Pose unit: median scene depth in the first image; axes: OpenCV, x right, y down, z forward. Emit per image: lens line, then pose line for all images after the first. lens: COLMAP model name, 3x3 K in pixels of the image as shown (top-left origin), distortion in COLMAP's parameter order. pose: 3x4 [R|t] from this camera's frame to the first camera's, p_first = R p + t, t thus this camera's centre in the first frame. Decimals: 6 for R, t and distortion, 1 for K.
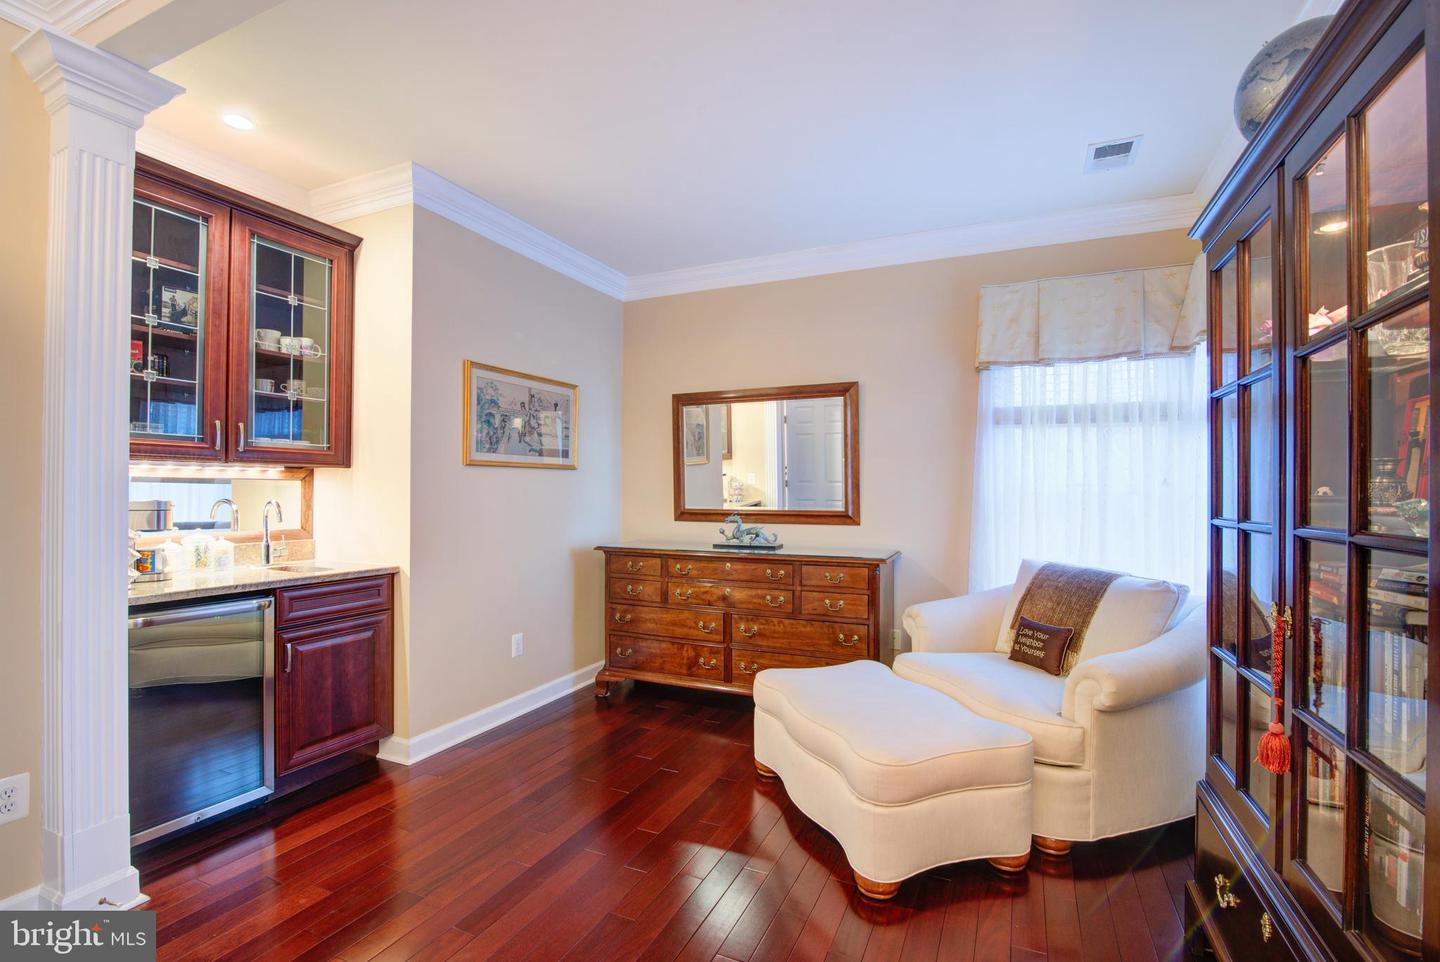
lens RADIAL K [[659.5, 0, 723.3], [0, 659.5, 487.9], [0, 0, 1]] dist [-0.017270, 0.001860]
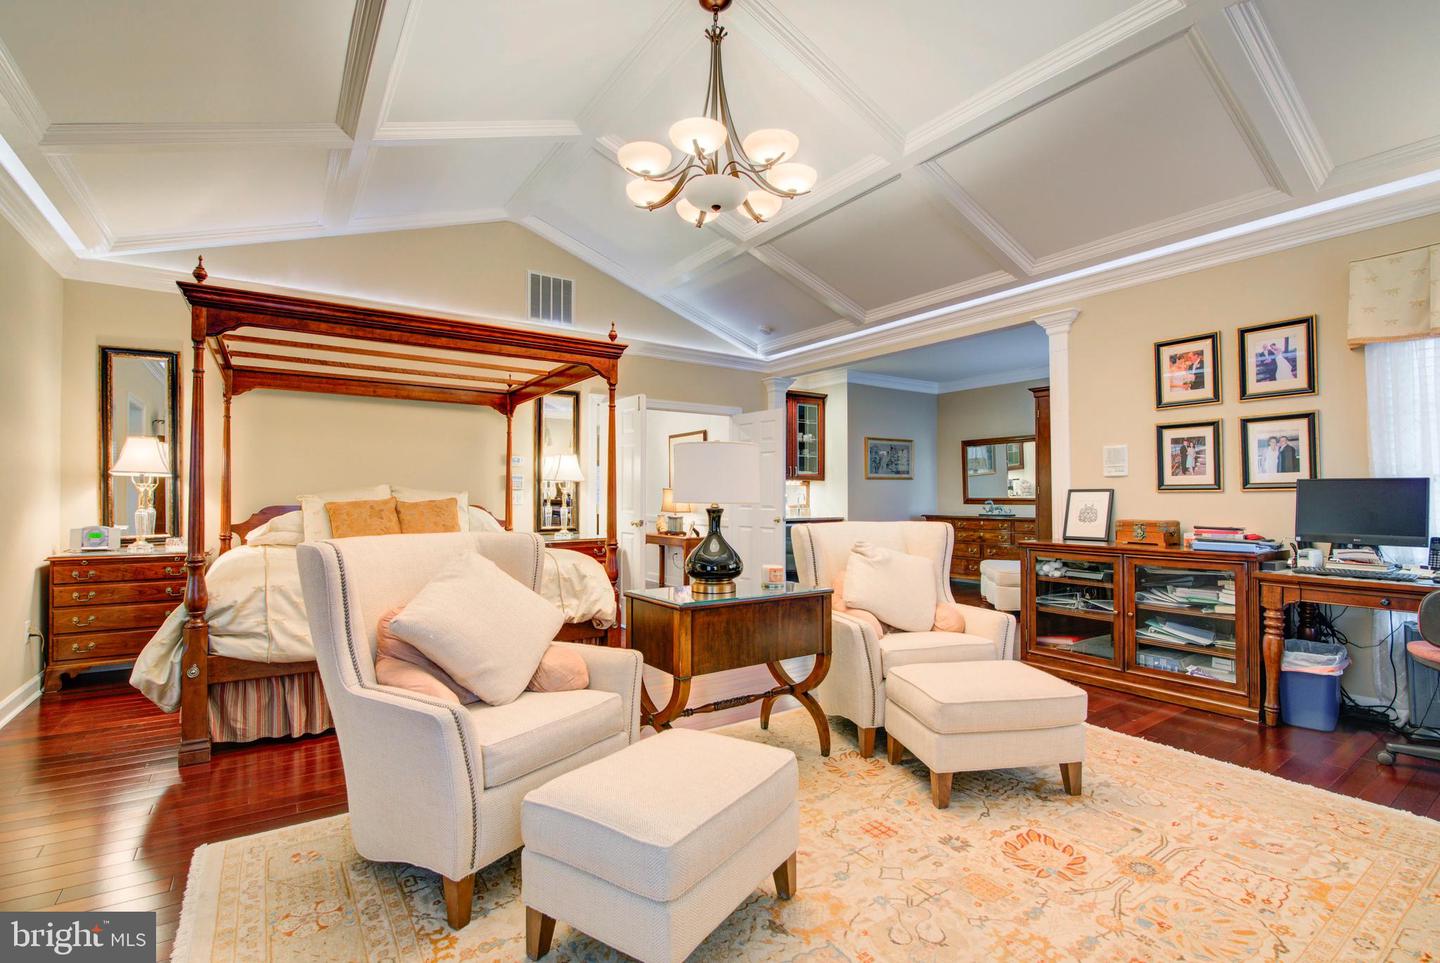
lens RADIAL K [[659.5, 0, 718.4], [0, 659.5, 480.5], [0, 0, 1]] dist [-0.017270, 0.001860]
pose [[0.859825, -0.013530, -0.510410, 0.420968], [0.008314, 0.999887, -0.012500, -0.003116], [0.510522, 0.006504, 0.859840, -1.500627]]
